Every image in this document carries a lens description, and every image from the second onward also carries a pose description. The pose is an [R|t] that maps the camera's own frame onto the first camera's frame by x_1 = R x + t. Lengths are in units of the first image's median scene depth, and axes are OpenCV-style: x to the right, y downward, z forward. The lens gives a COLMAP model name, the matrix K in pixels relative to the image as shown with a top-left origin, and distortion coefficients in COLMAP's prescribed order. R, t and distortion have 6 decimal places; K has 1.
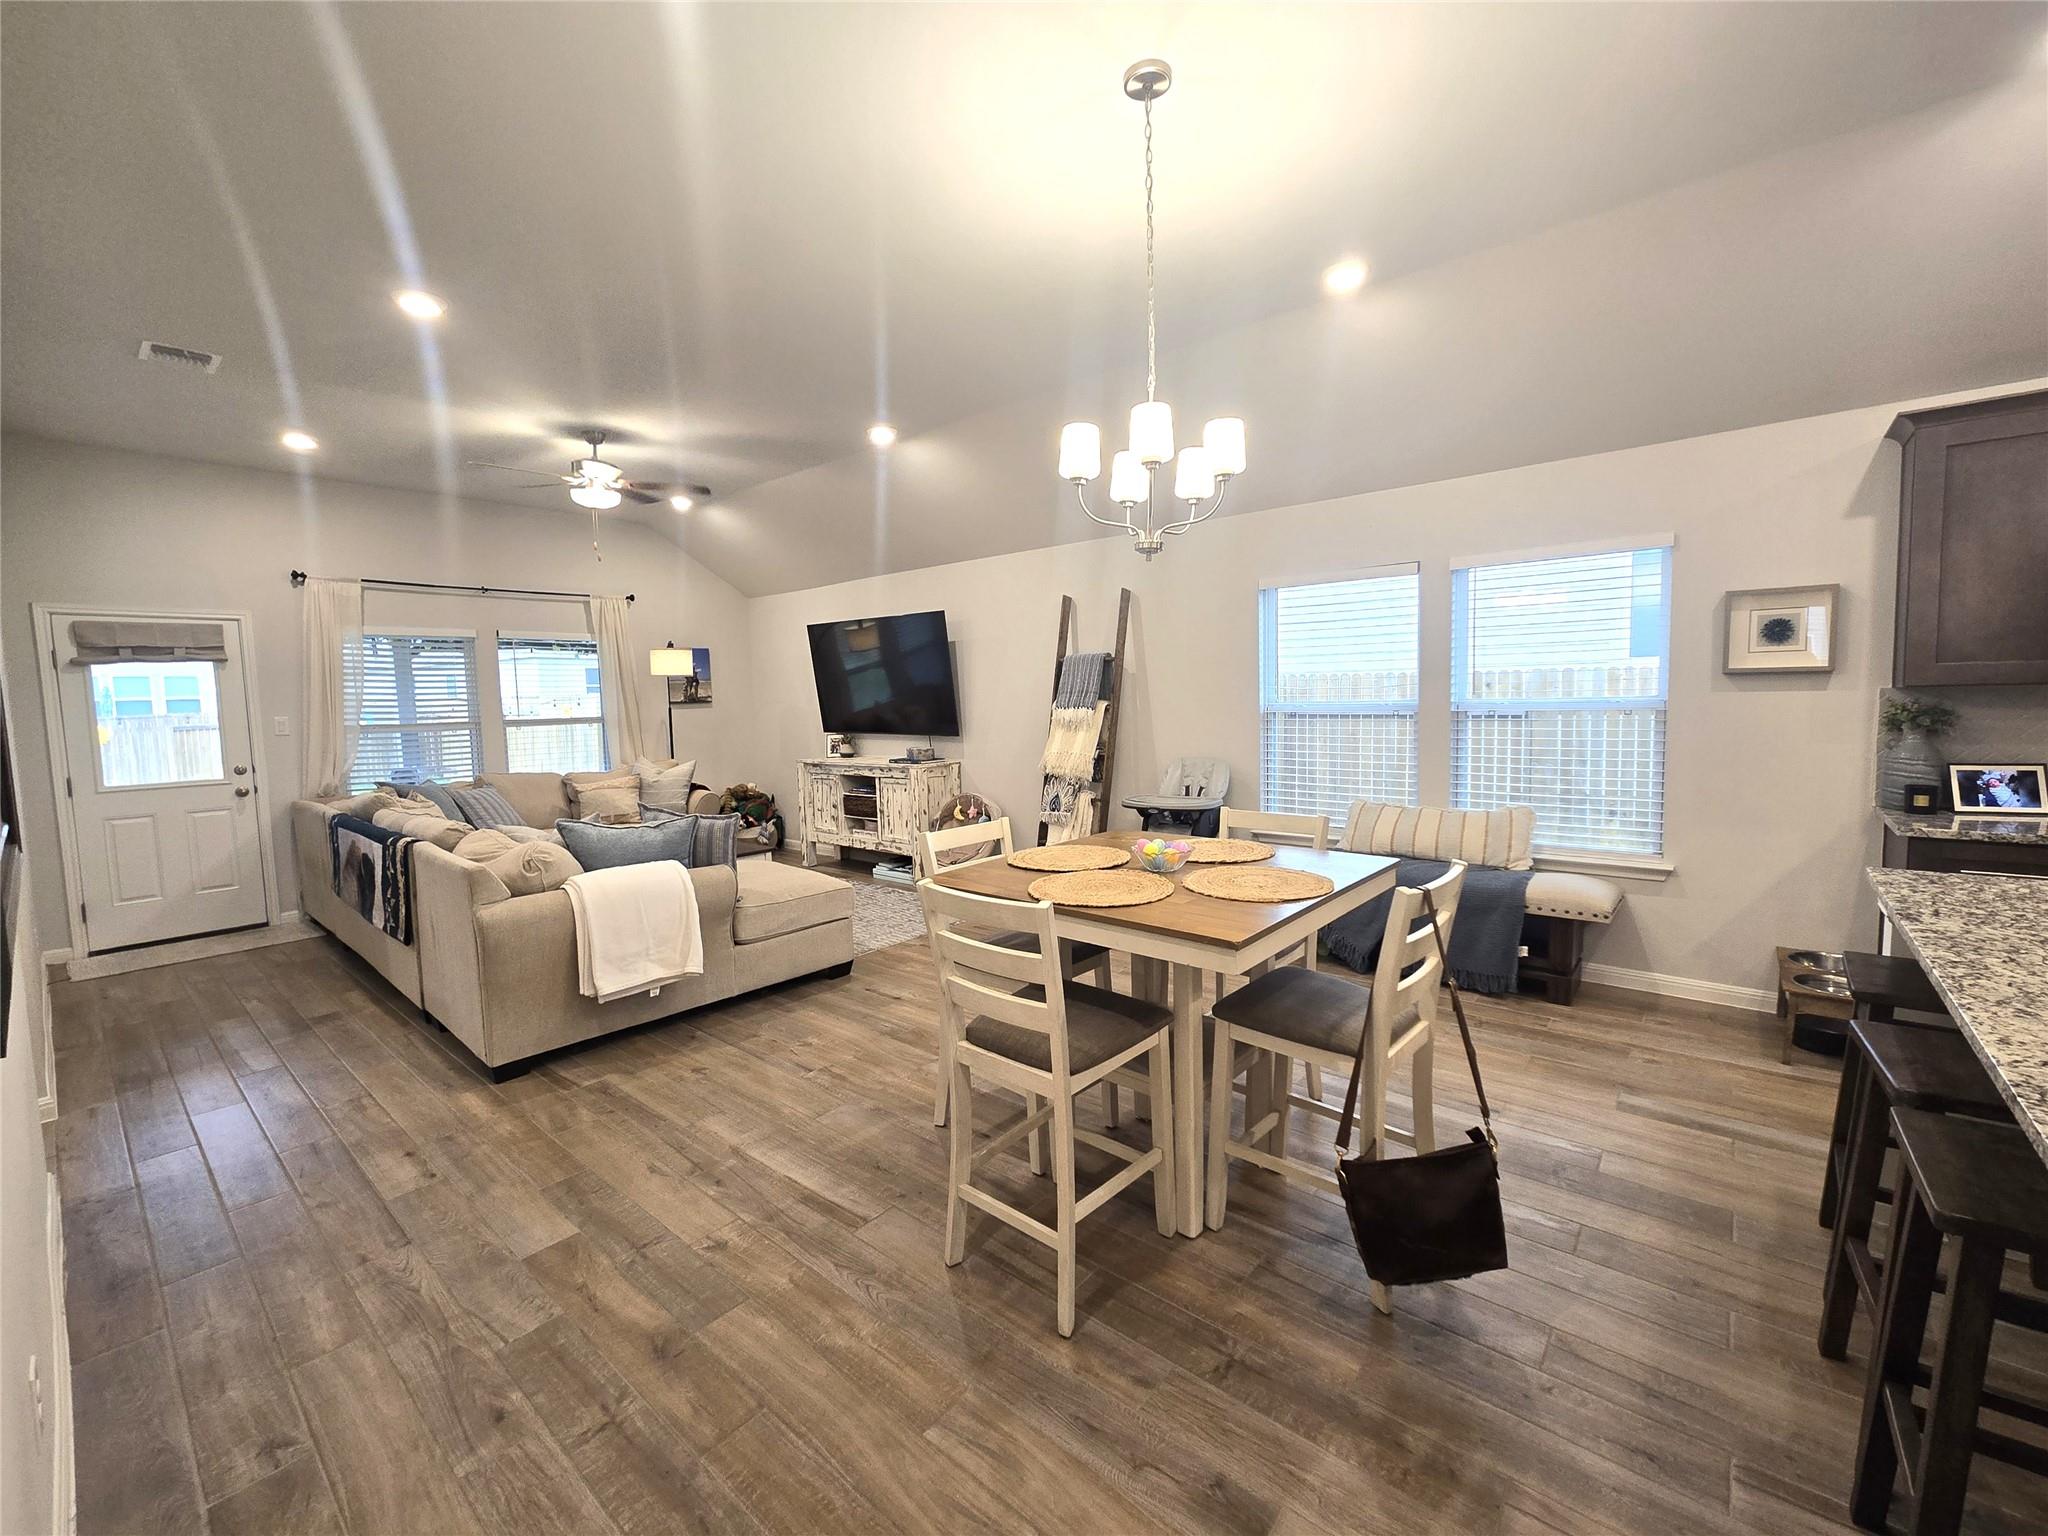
lens RADIAL K [[837.5, 0, 1014.0], [0, 837.5, 763.4], [0, 0, 1]] dist [-0.000629, 0.000256]
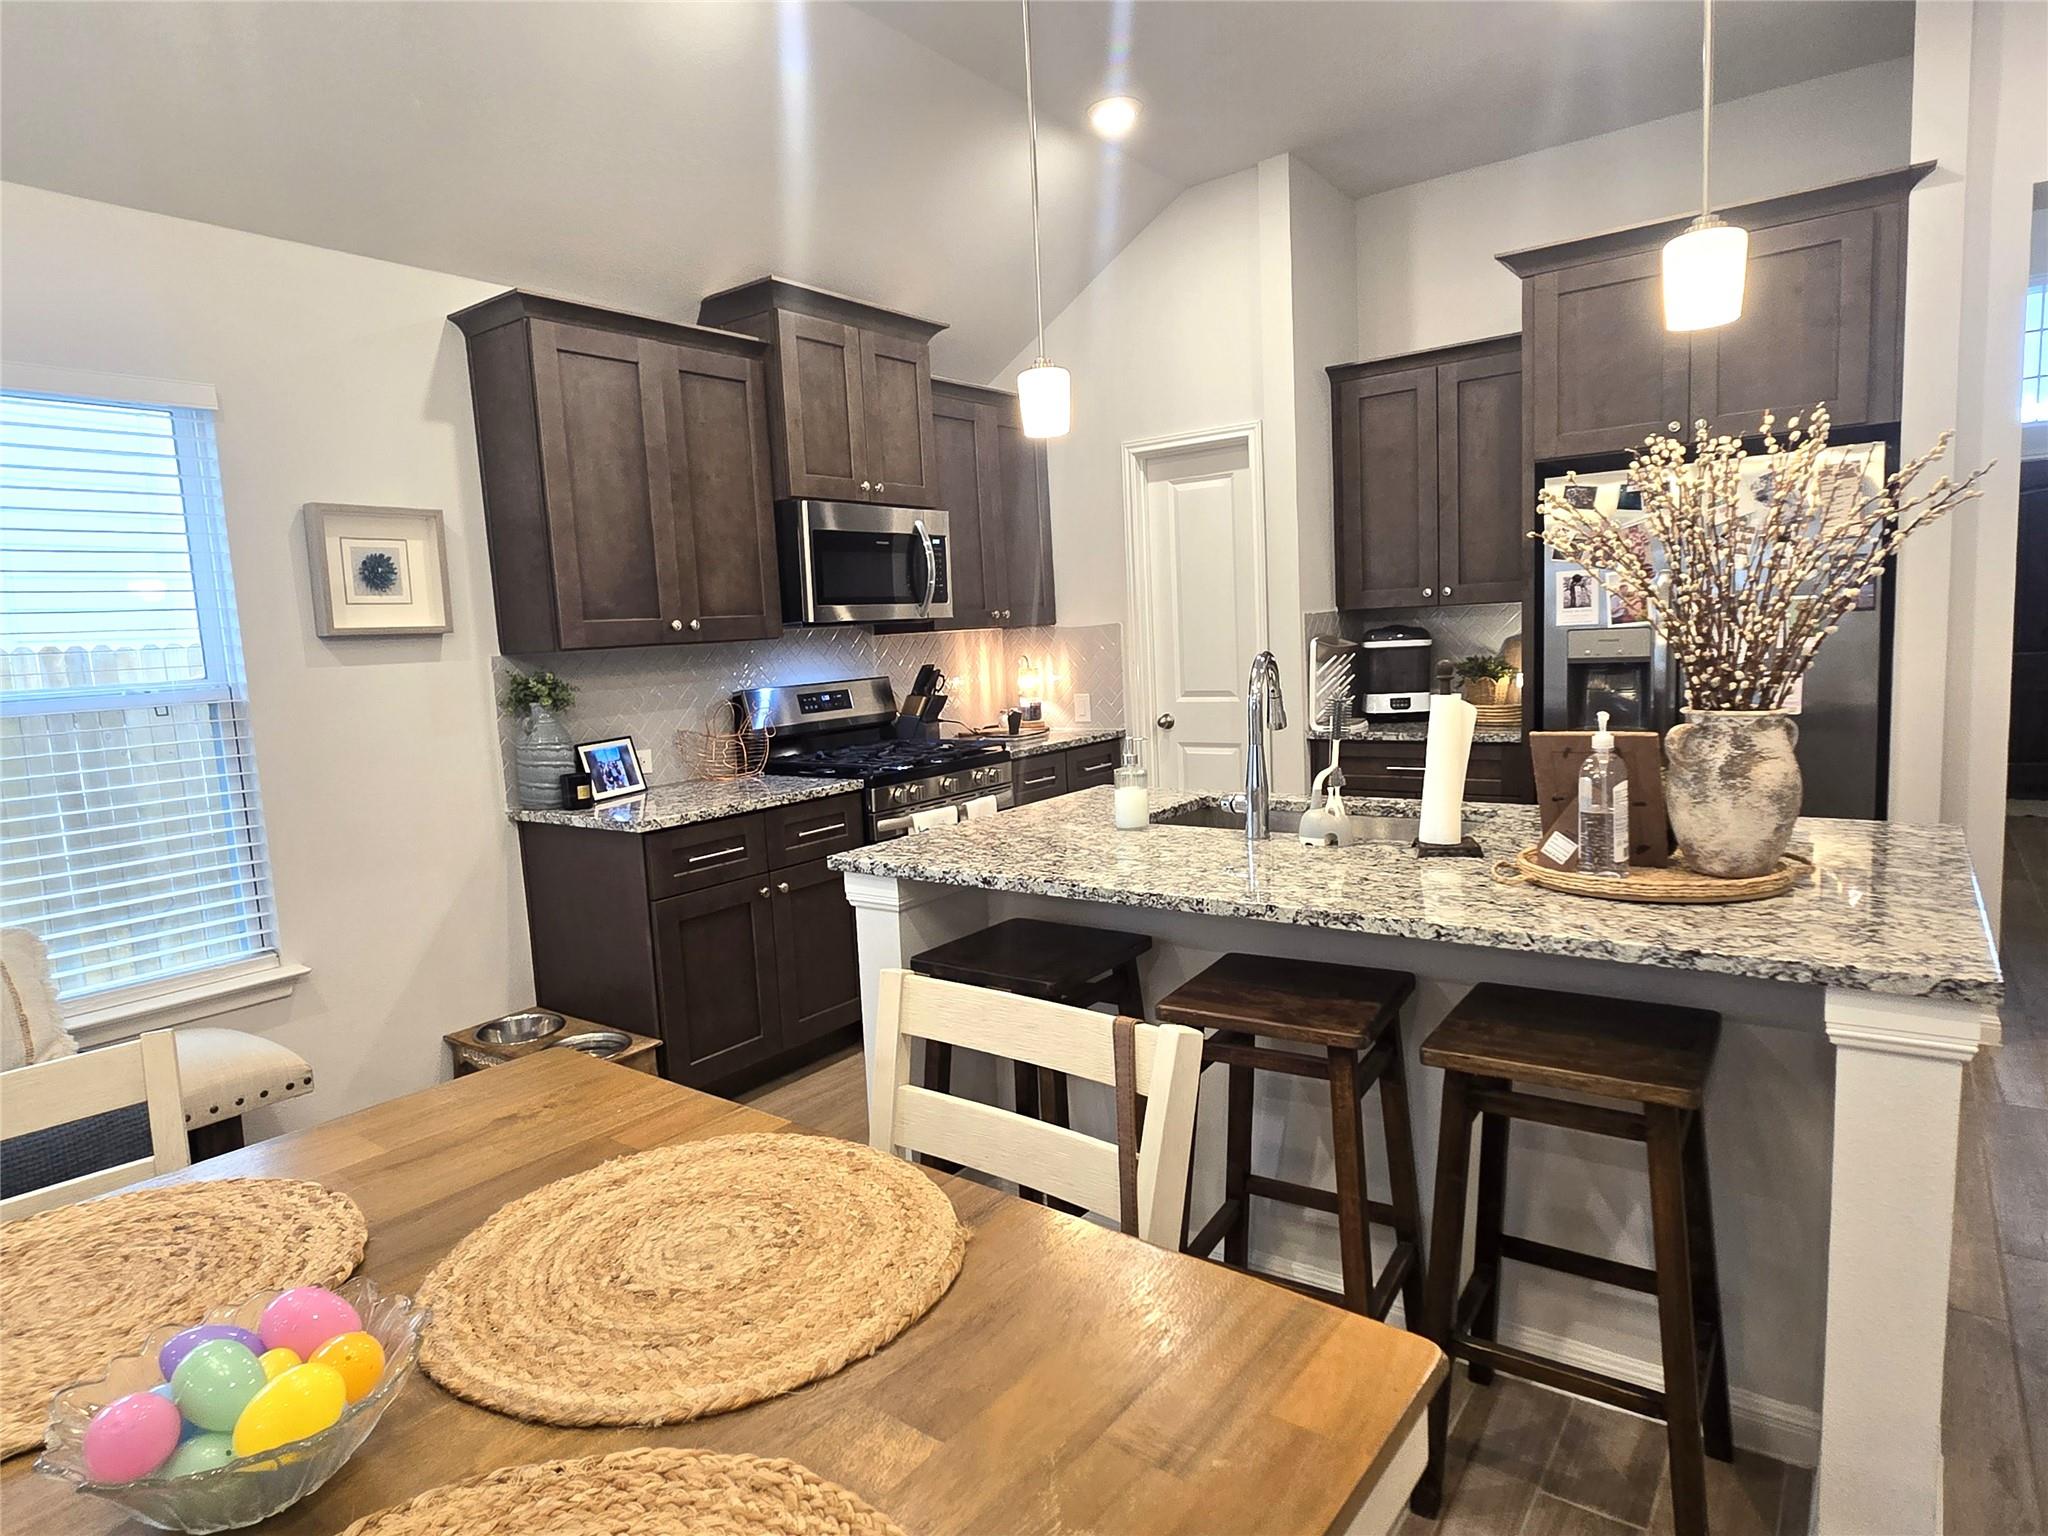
lens RADIAL K [[1184.3, 0, 1013.9], [0, 1184.3, 767.8], [0, 0, 1]] dist [-0.000208, 0.004544]
pose [[-0.067239, -0.085705, 0.994049, -0.061730], [0.134054, 0.986494, 0.094121, -0.025267], [-0.988690, 0.139585, -0.054841, 0.545646]]
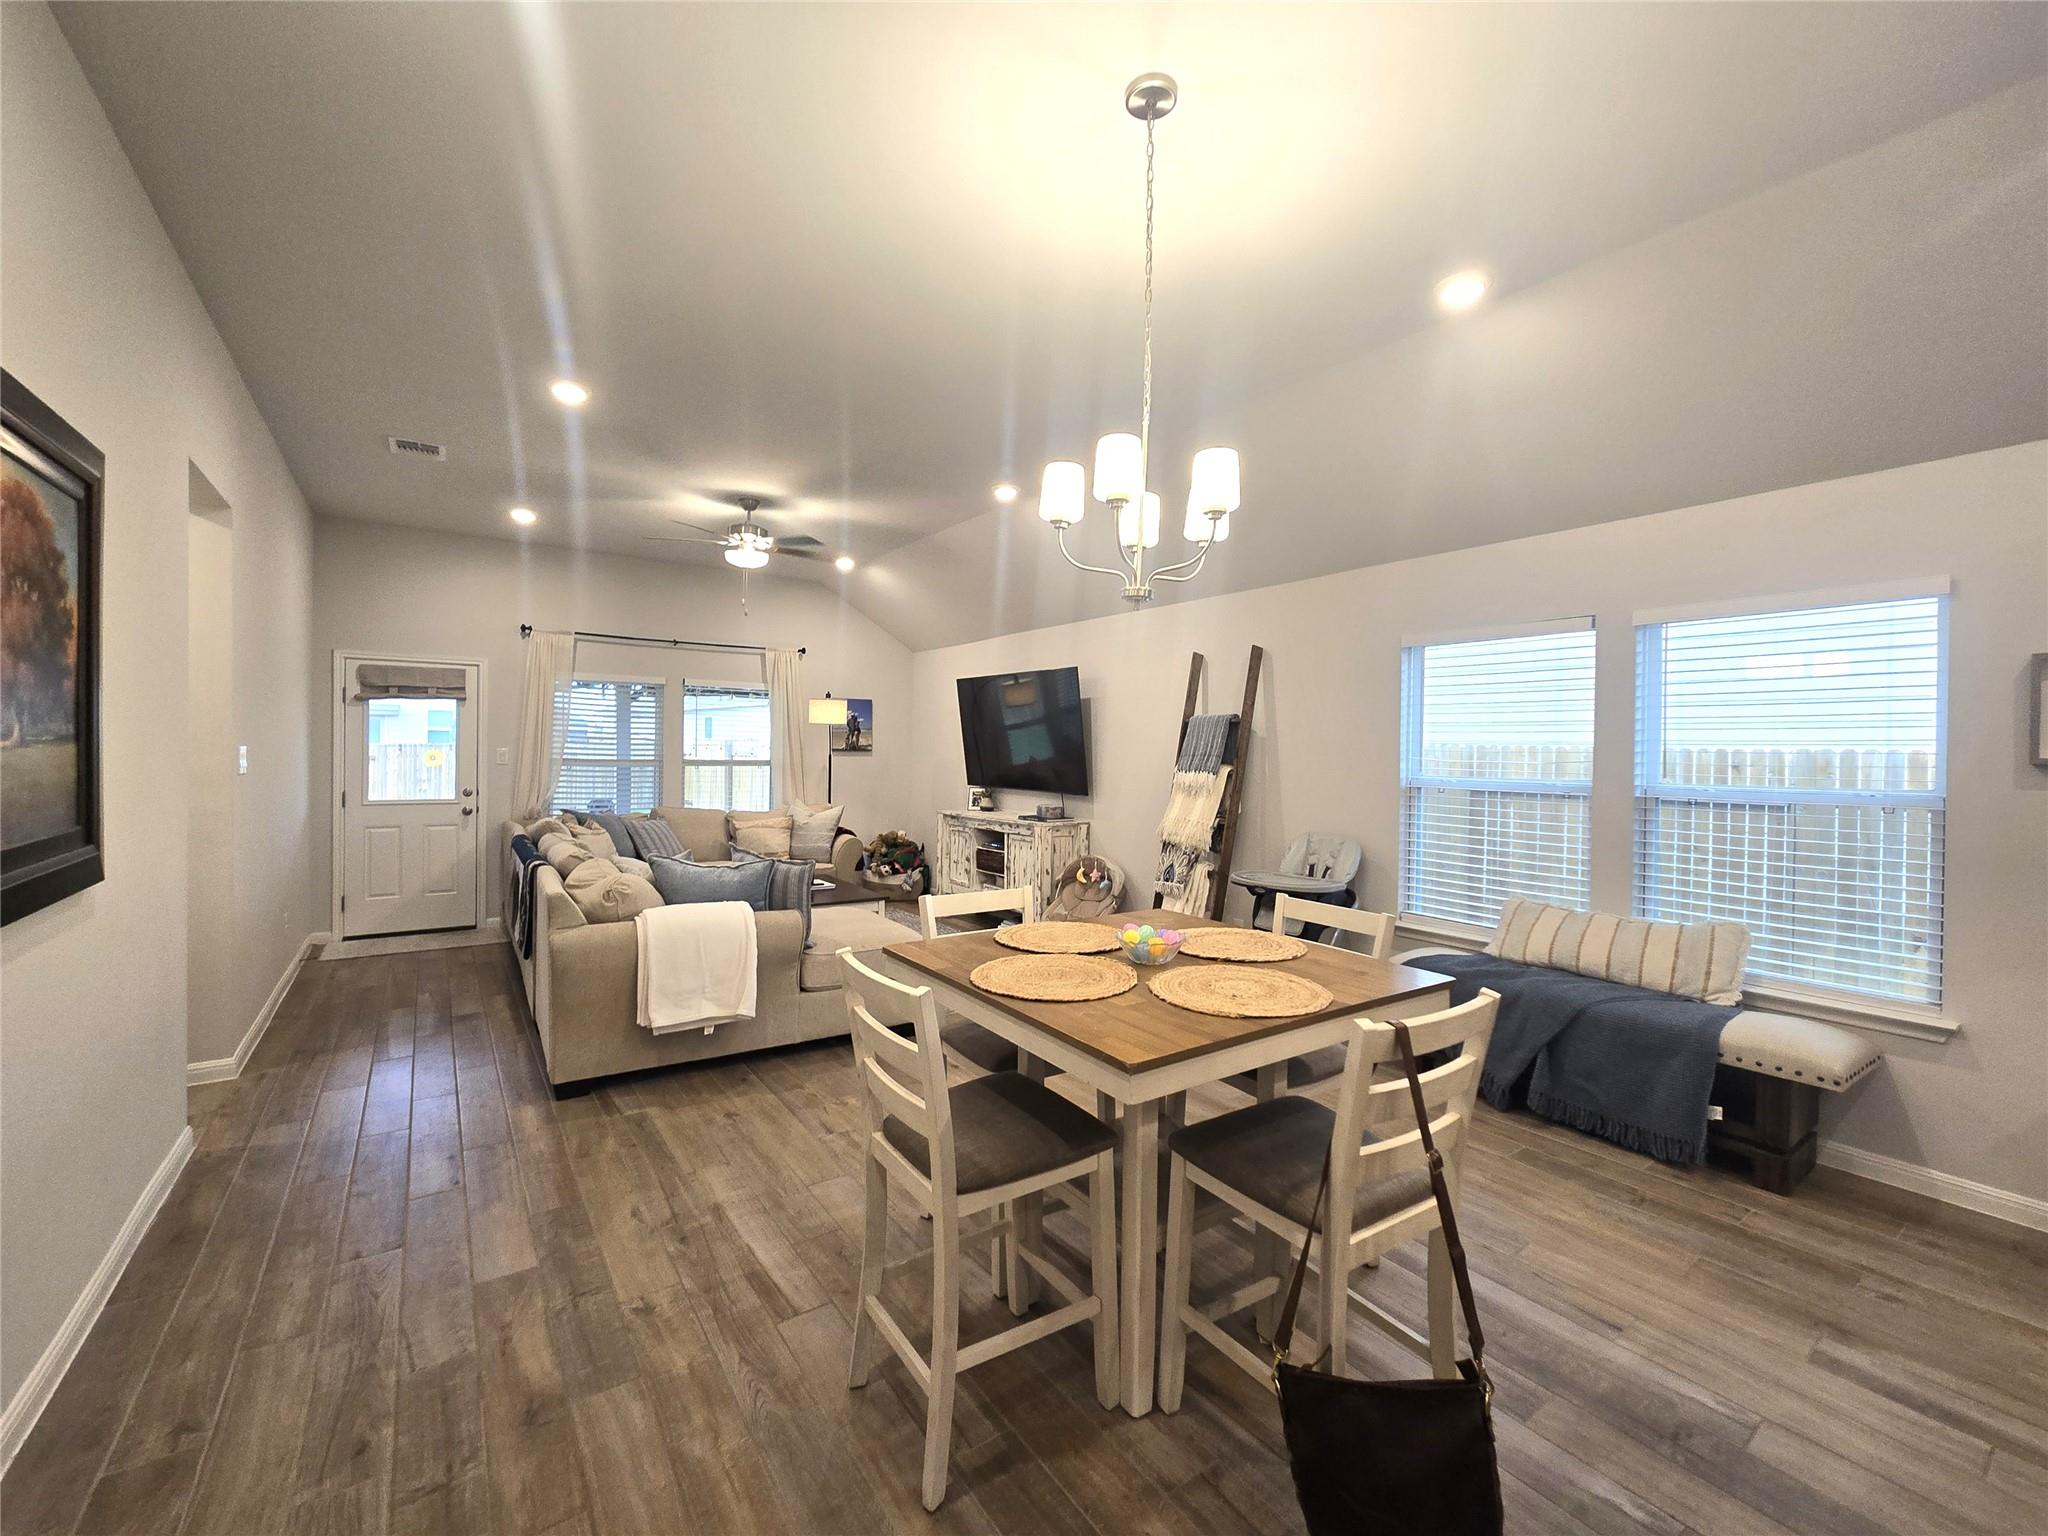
lens RADIAL K [[839.3, 0, 1019.3], [0, 839.3, 763.2], [0, 0, 1]] dist [0.000100, 0.000219]
pose [[0.968032, 0.043026, -0.247110, 0.167445], [-0.059750, 0.996373, -0.060582, -0.011223], [0.243607, 0.073410, 0.967092, 0.074621]]
